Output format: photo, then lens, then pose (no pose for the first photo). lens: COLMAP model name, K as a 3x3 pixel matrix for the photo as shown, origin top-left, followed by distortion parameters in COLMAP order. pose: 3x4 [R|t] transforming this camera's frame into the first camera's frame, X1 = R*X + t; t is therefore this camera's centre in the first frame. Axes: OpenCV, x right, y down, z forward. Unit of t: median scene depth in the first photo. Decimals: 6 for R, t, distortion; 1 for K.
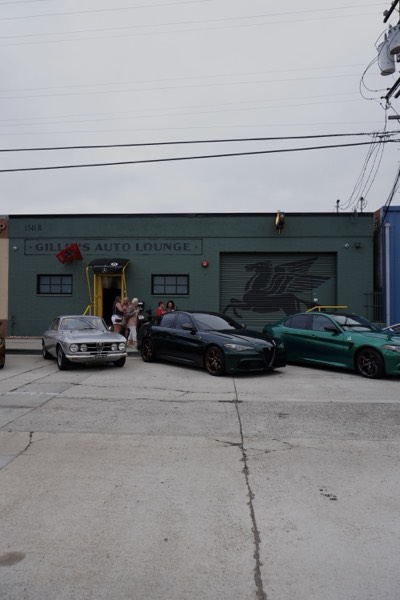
lens RADIAL K [[399.5, 0, 198.9], [0, 399.5, 297.2], [0, 0, 1]] dist [-0.026942, 0.002550]
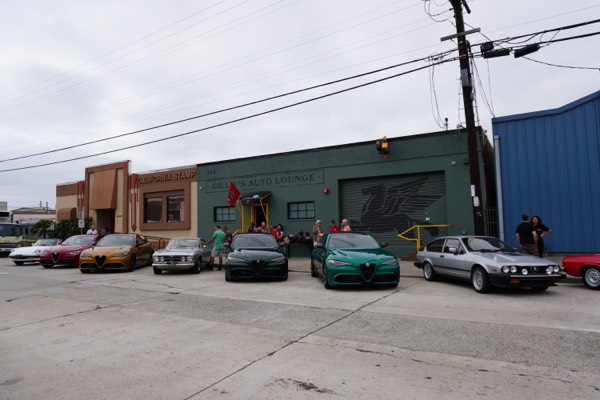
lens RADIAL K [[399.5, 0, 304.4], [0, 399.5, 200.6], [0, 0, 1]] dist [-0.026942, 0.002550]
pose [[0.887587, -0.054725, -0.457378, 0.479228], [0.034177, 0.998005, -0.053087, 0.003325], [0.459371, 0.031487, 0.887686, -0.046300]]
